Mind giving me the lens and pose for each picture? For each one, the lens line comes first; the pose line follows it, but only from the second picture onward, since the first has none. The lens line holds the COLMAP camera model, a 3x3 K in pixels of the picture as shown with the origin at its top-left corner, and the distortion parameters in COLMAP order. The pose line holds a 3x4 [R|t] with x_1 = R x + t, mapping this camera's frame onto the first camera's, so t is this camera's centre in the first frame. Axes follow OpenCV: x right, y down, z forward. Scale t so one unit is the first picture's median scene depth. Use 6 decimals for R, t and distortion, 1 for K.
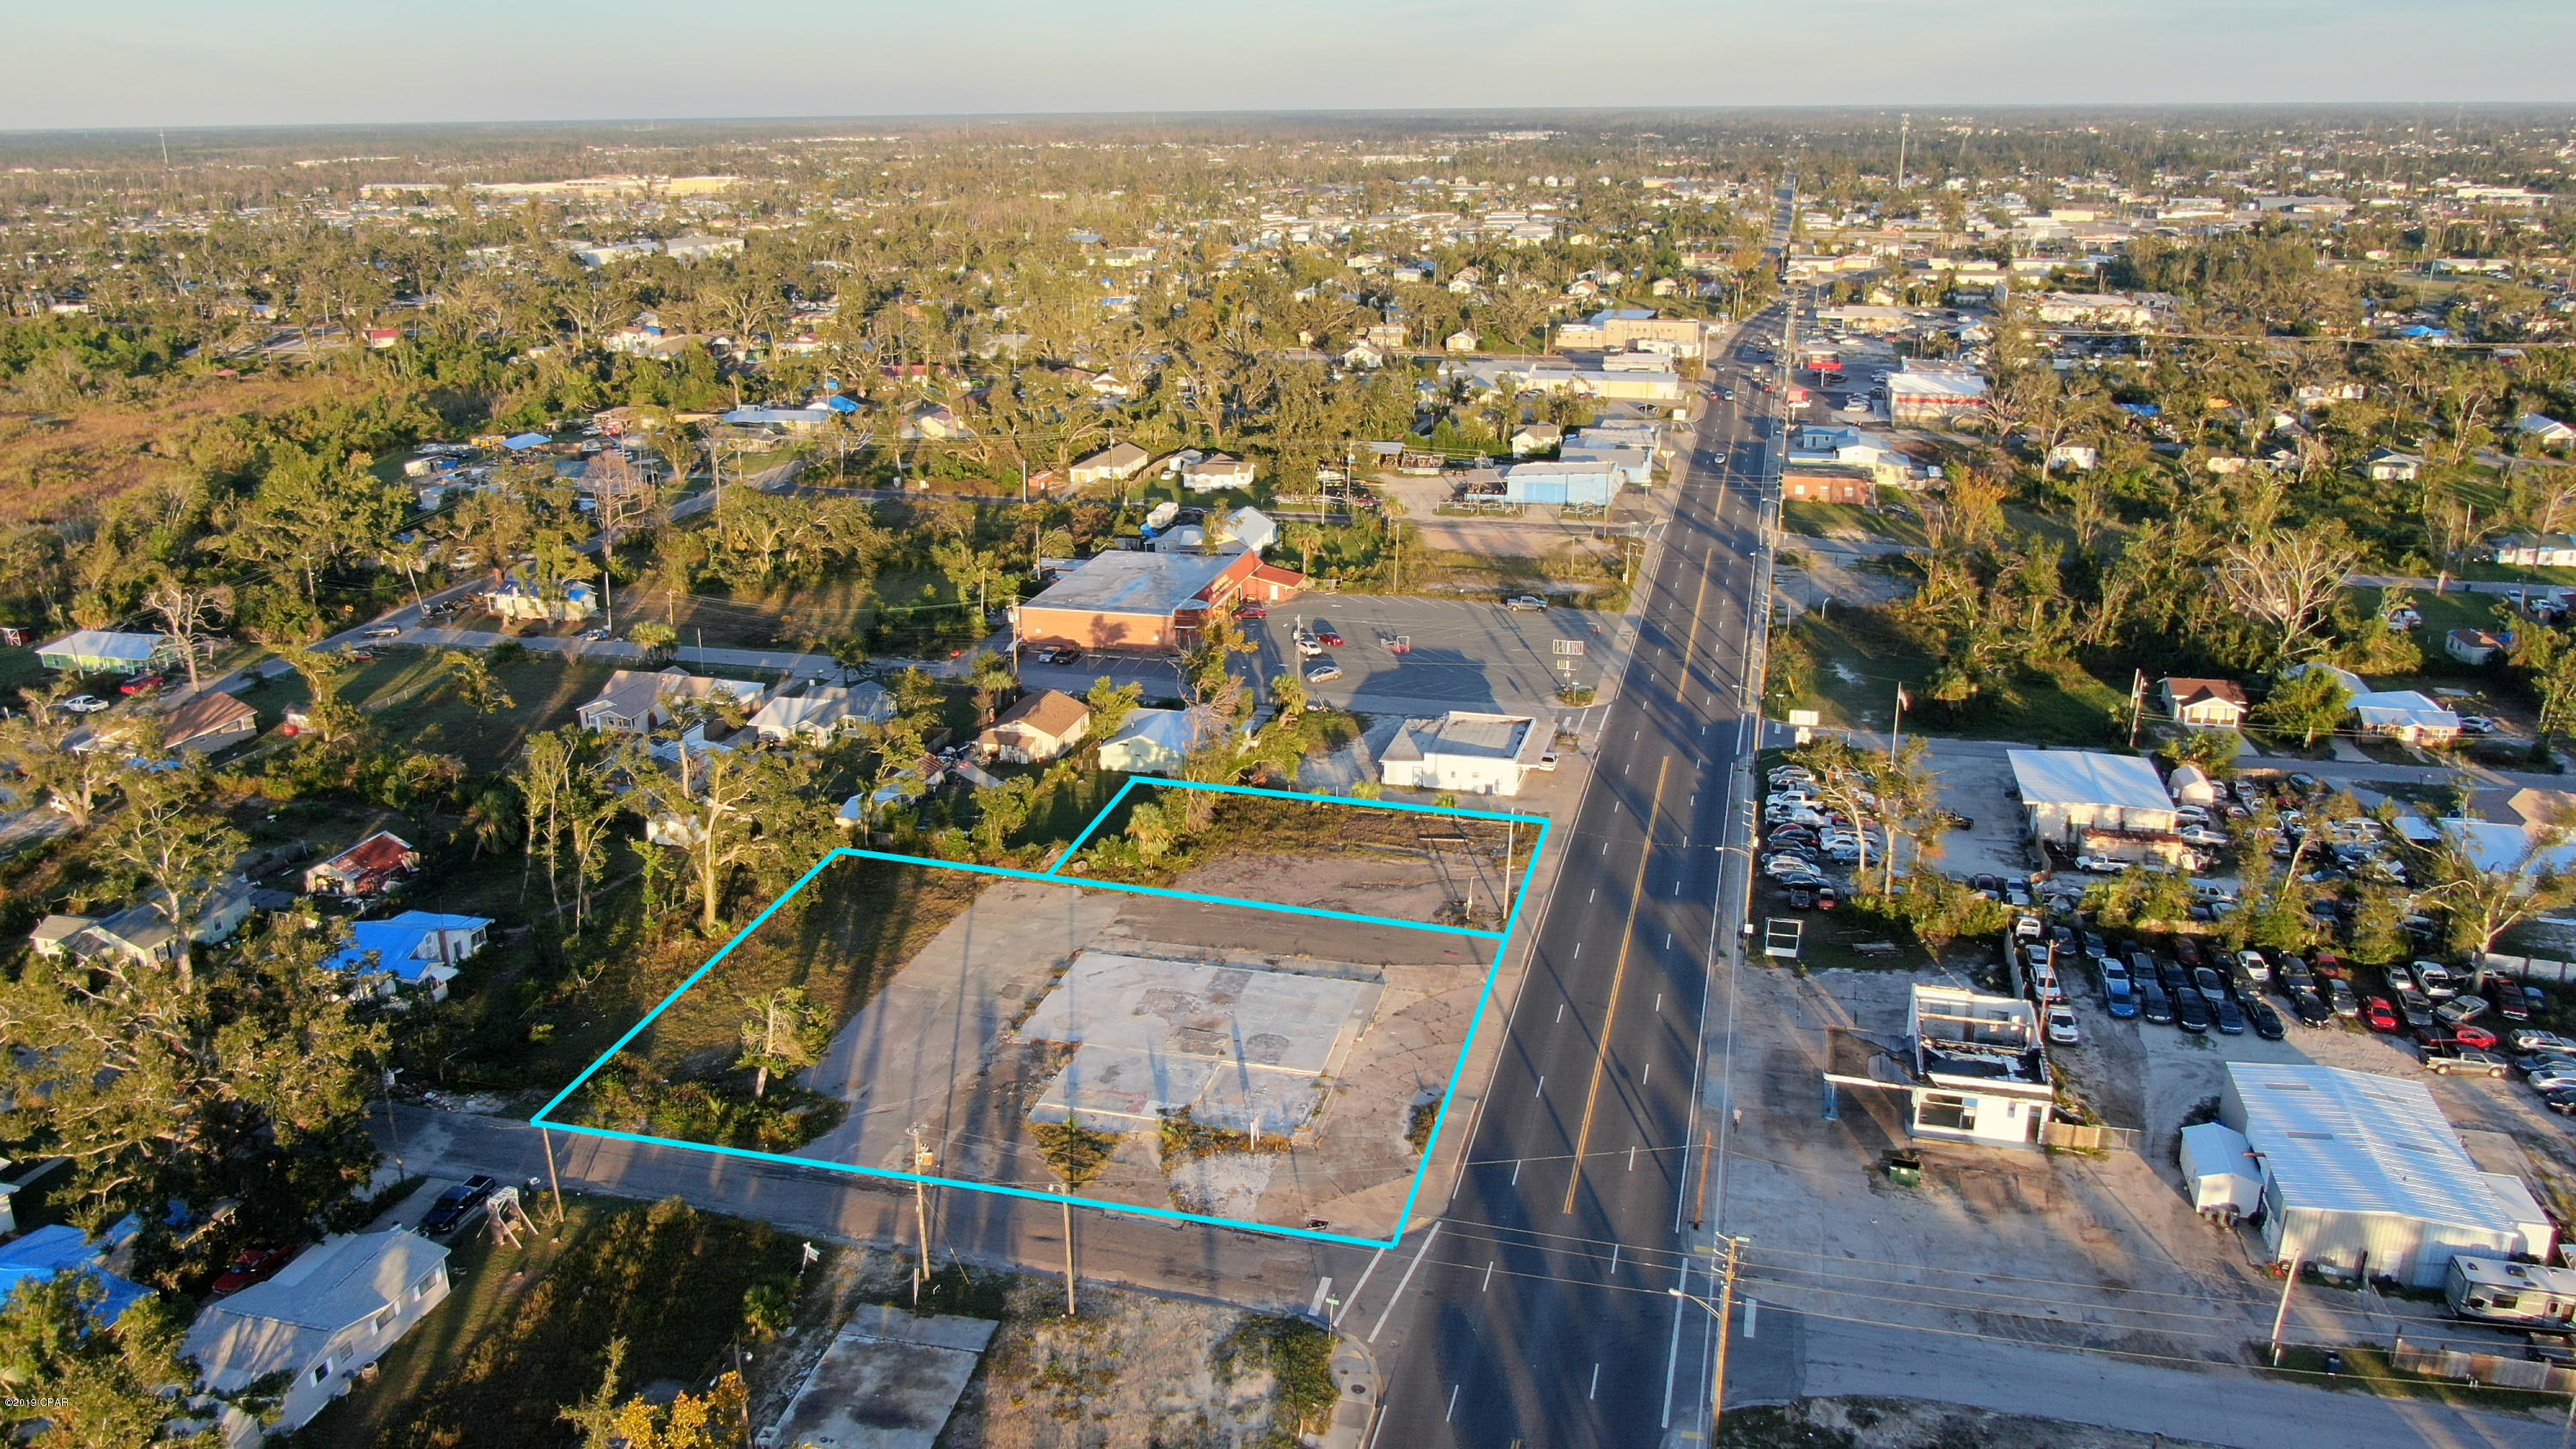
lens RADIAL K [[1852.5, 0, 1288.0], [0, 1852.5, 724.5], [0, 0, 1]] dist [-0.018430, 0.007854]
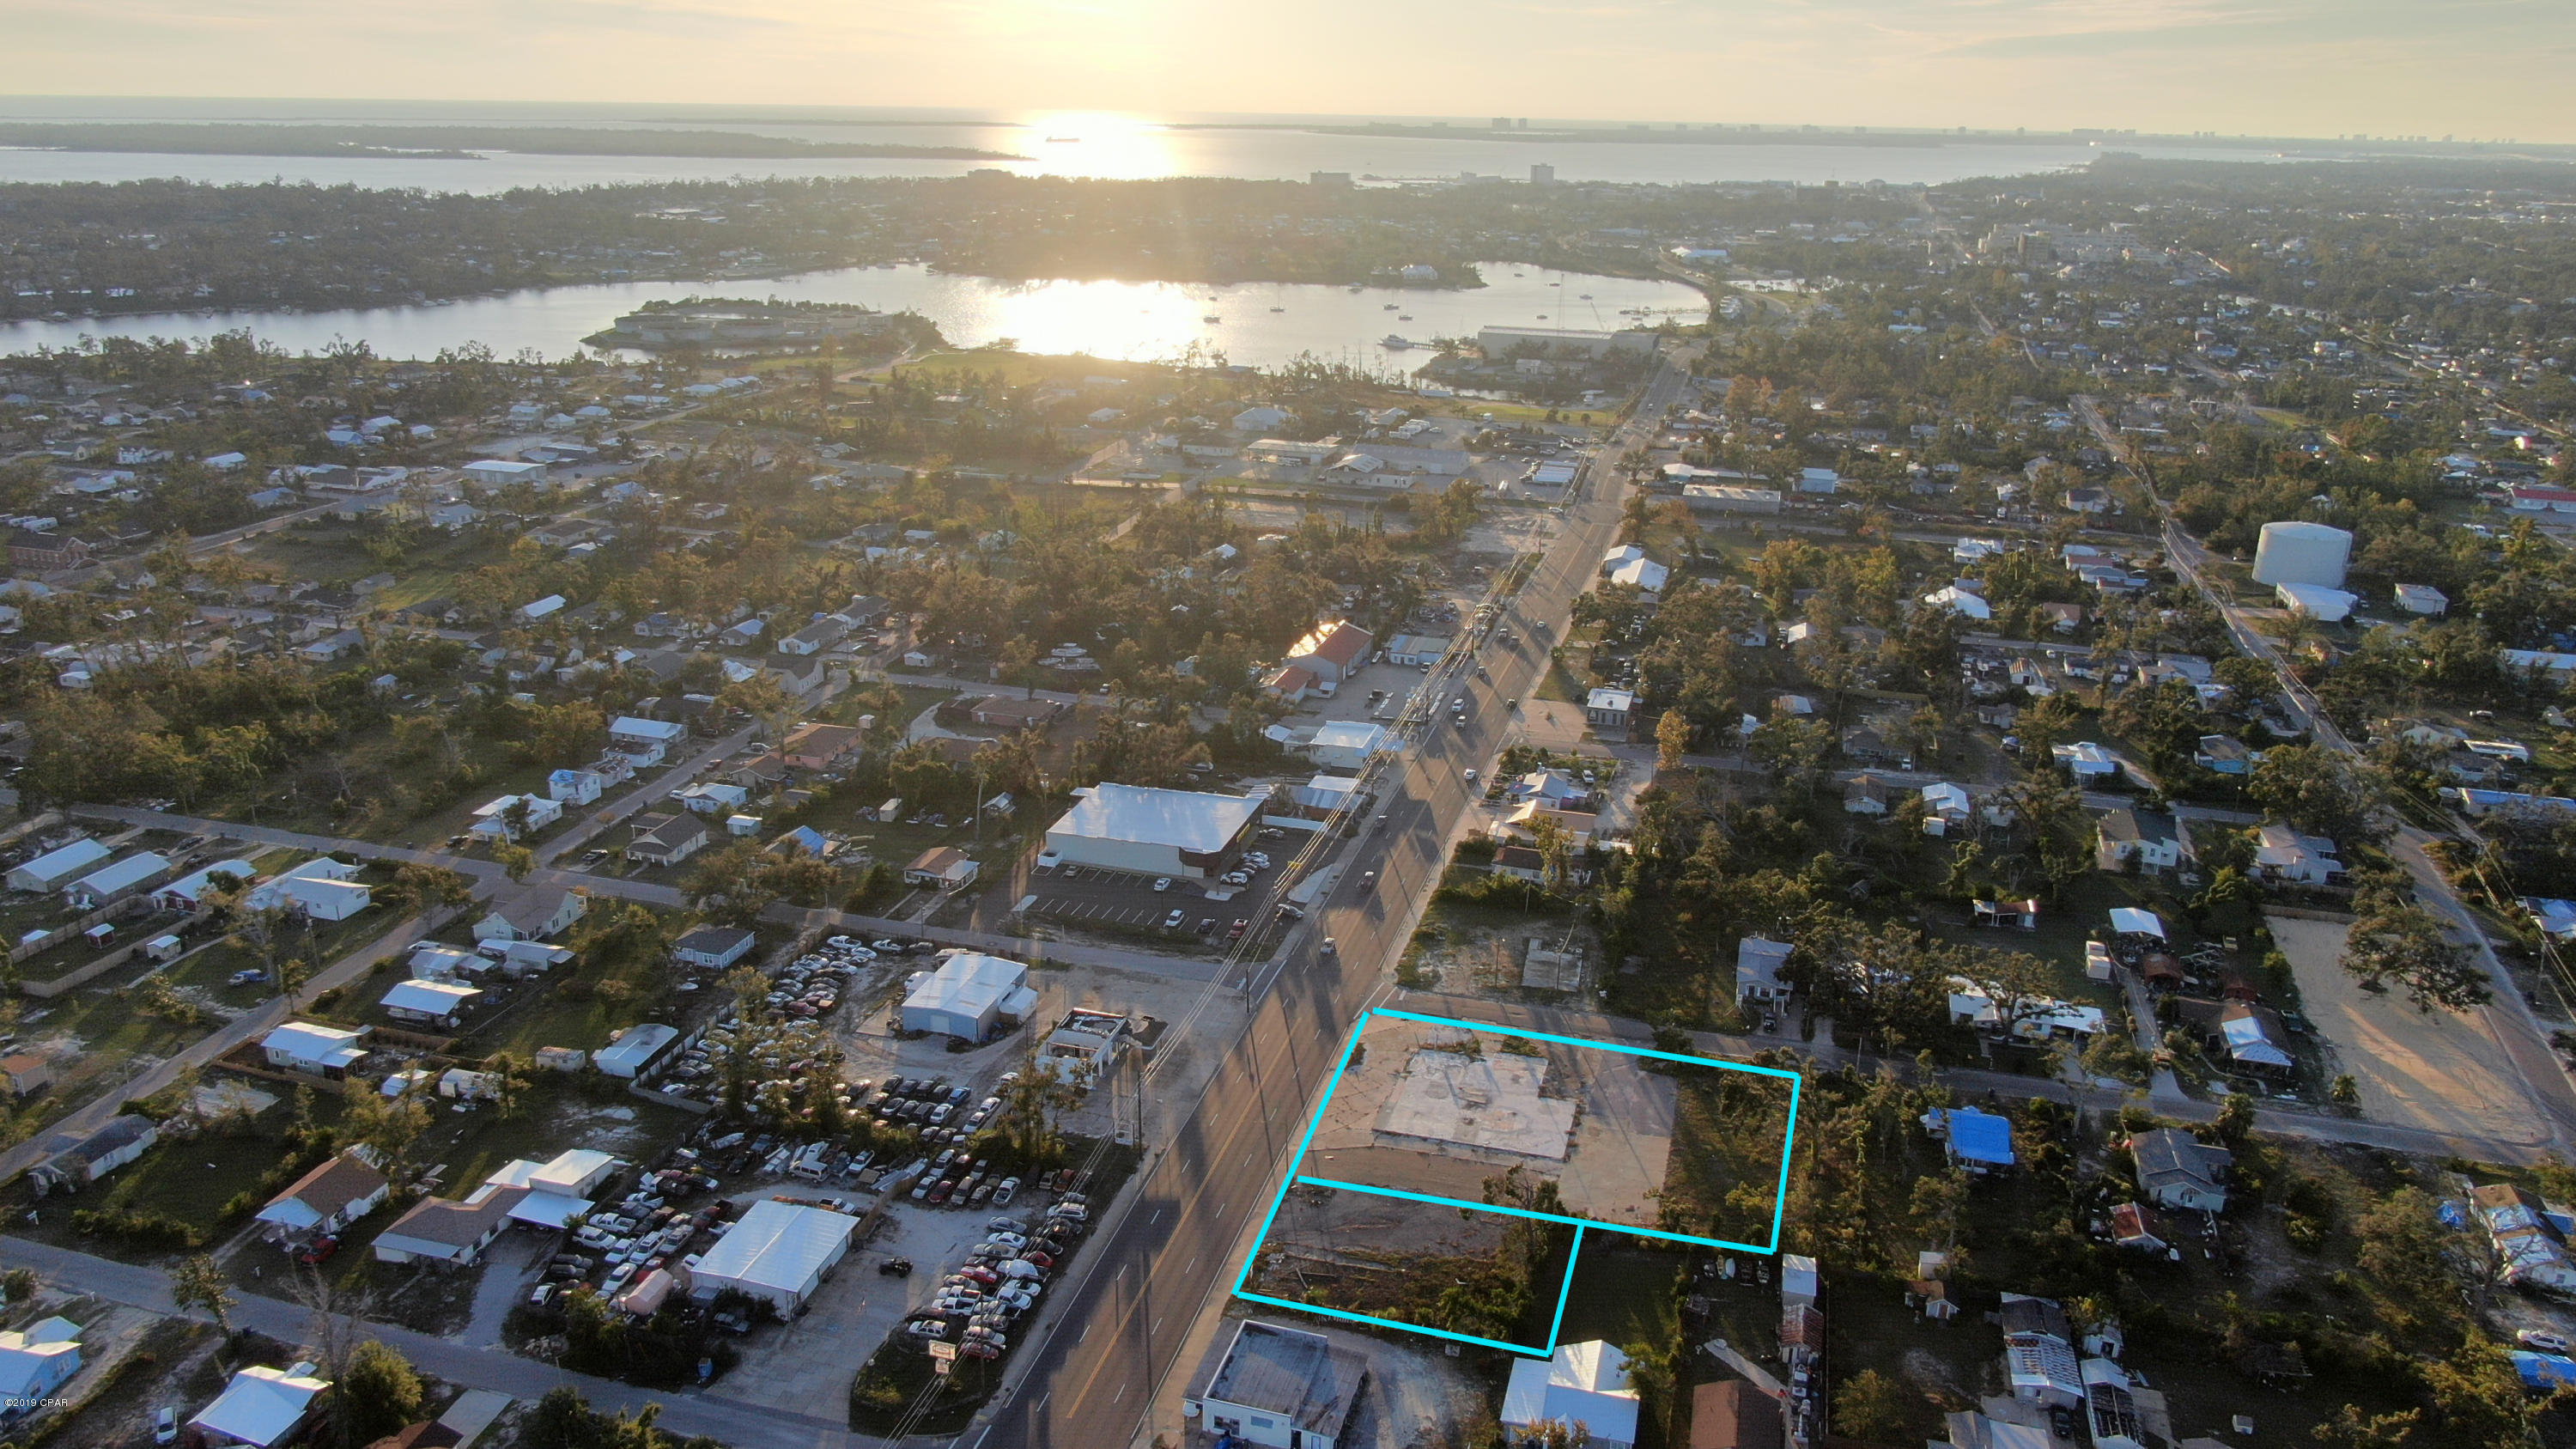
lens RADIAL K [[1874.1, 0, 1279.4], [0, 1874.1, 678.1], [0, 0, 1]] dist [-0.029949, 0.025899]
pose [[-0.999796, -0.011733, 0.016441, 0.093827], [0.000086, 0.811500, 0.584353, -0.975277], [-0.020198, 0.584235, -0.811333, 1.761113]]
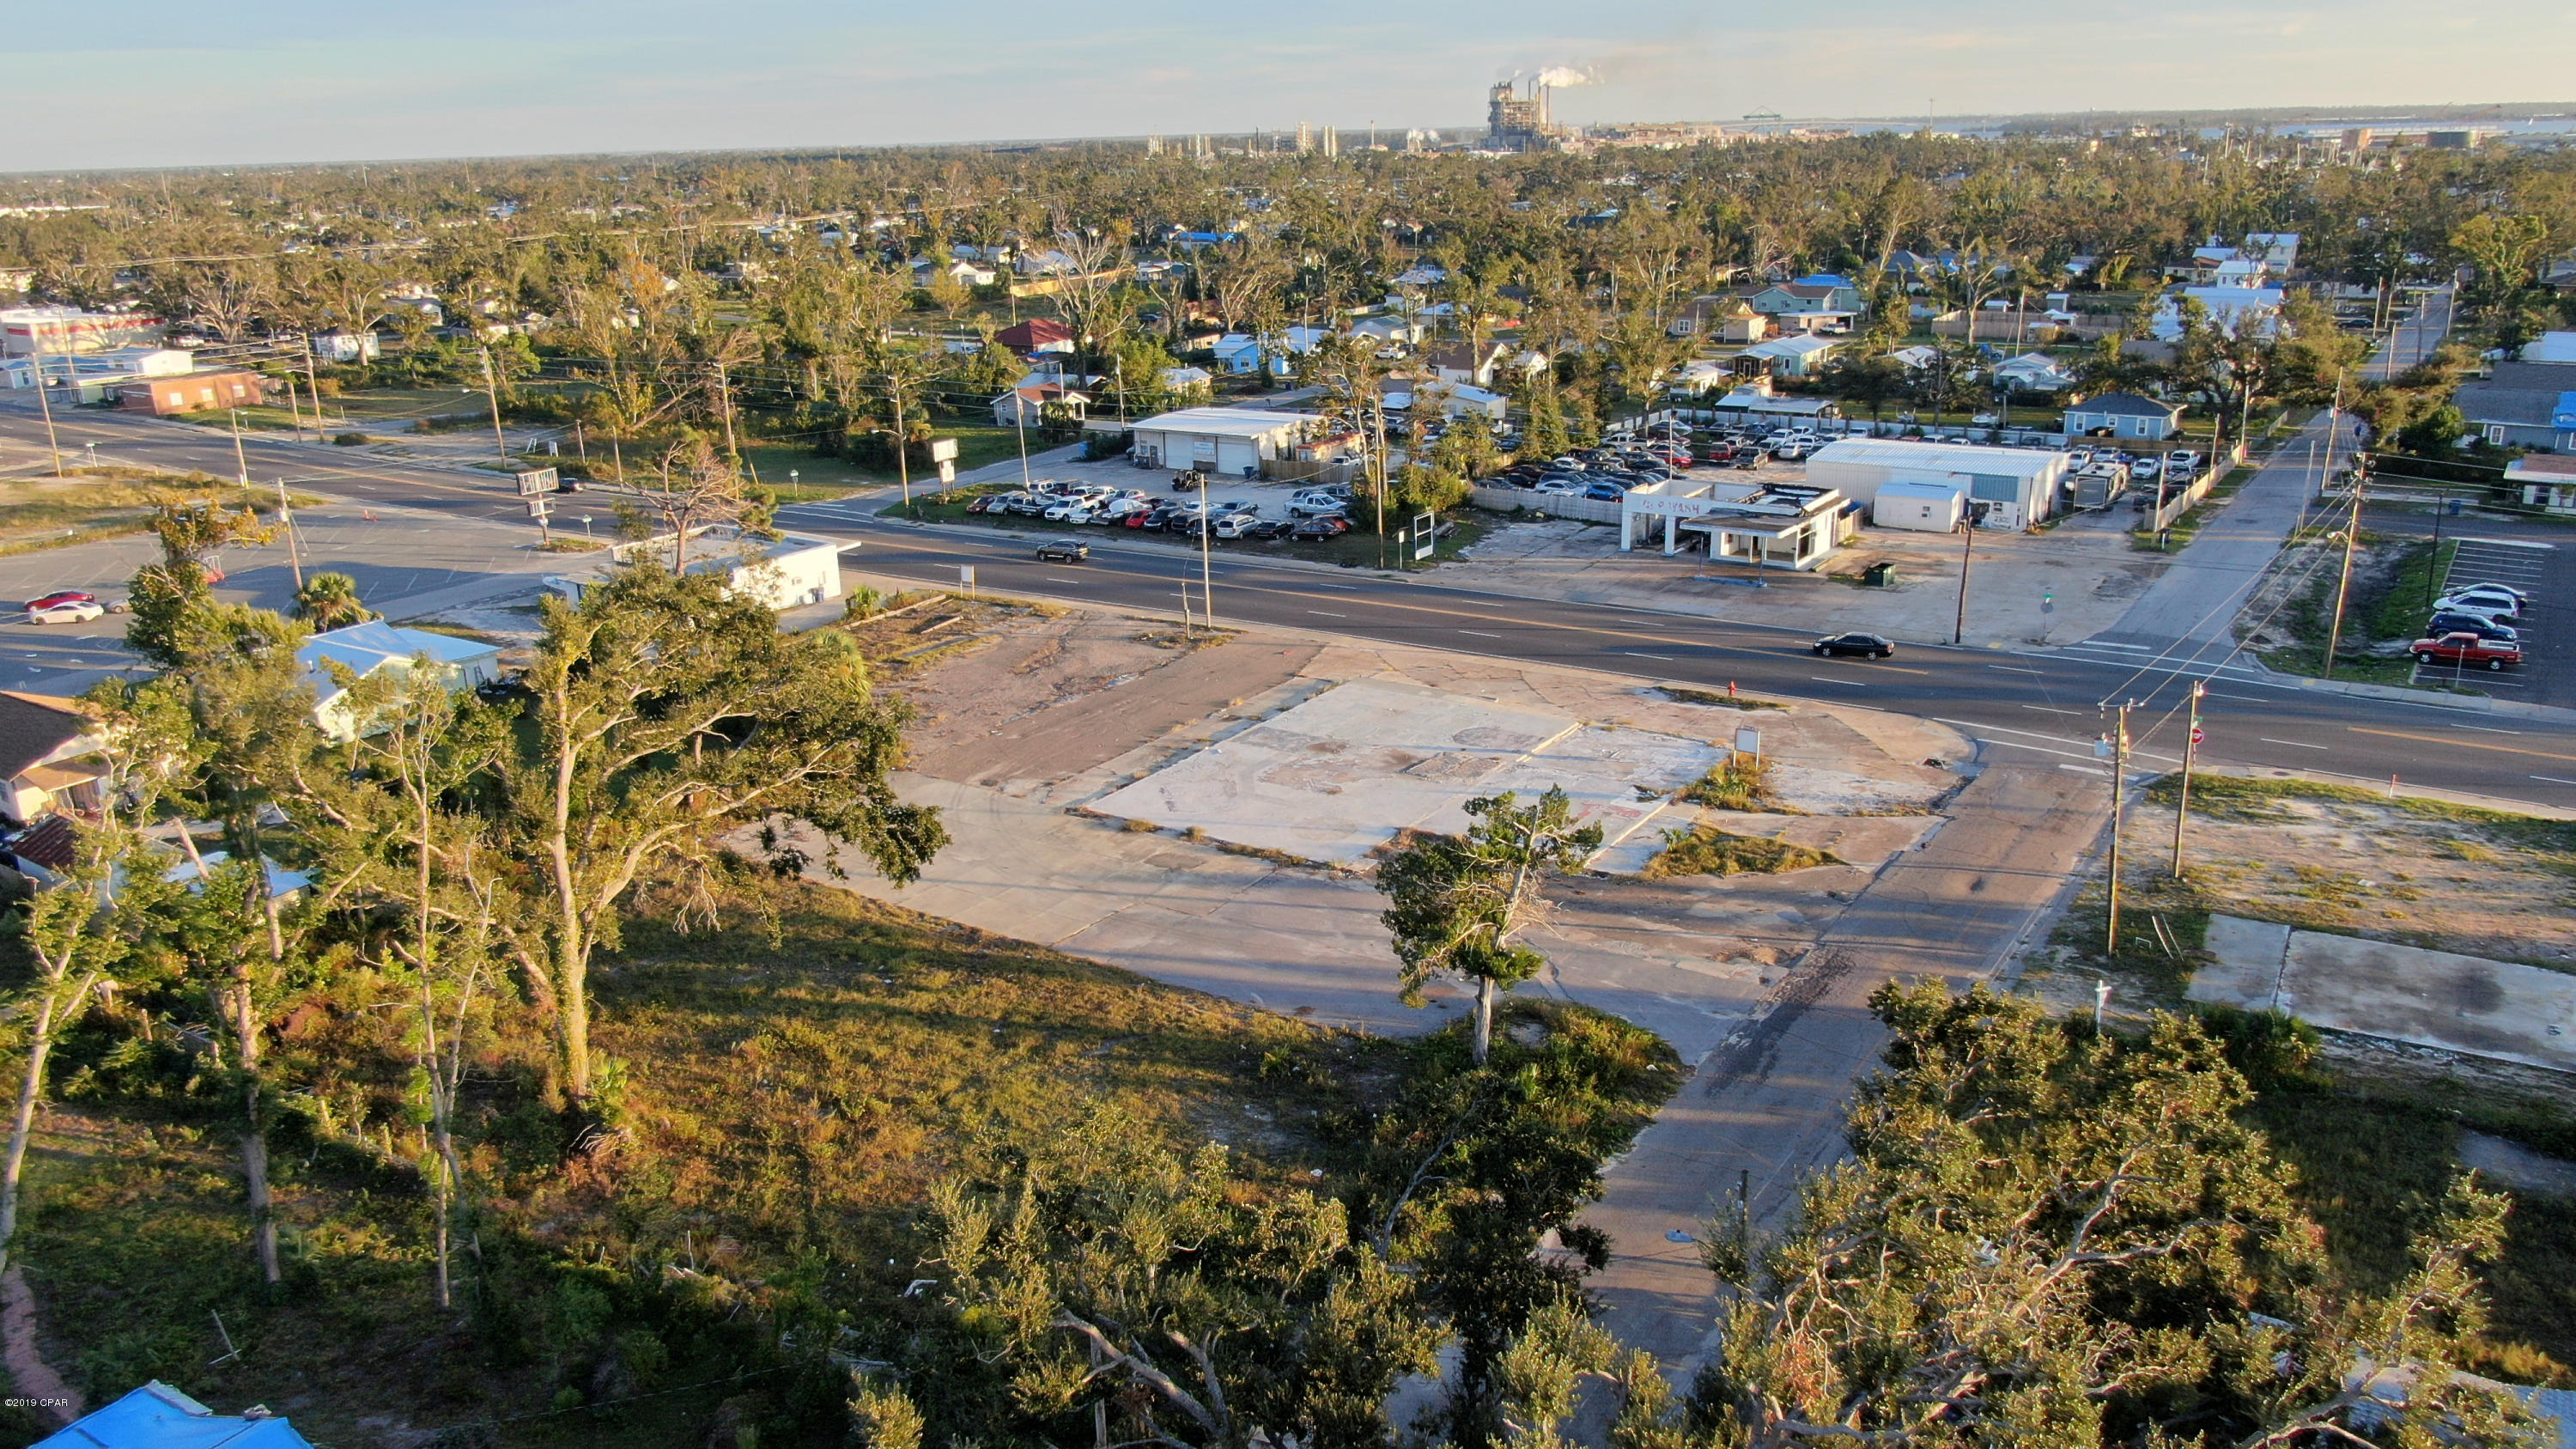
lens RADIAL K [[1874.1, 0, 1279.4], [0, 1874.1, 678.1], [0, 0, 1]] dist [-0.029949, 0.025899]
pose [[0.331307, -0.265419, 0.905422, -0.524177], [0.321610, 0.933918, 0.156090, 0.010782], [-0.887019, 0.239479, 0.394775, 0.601527]]
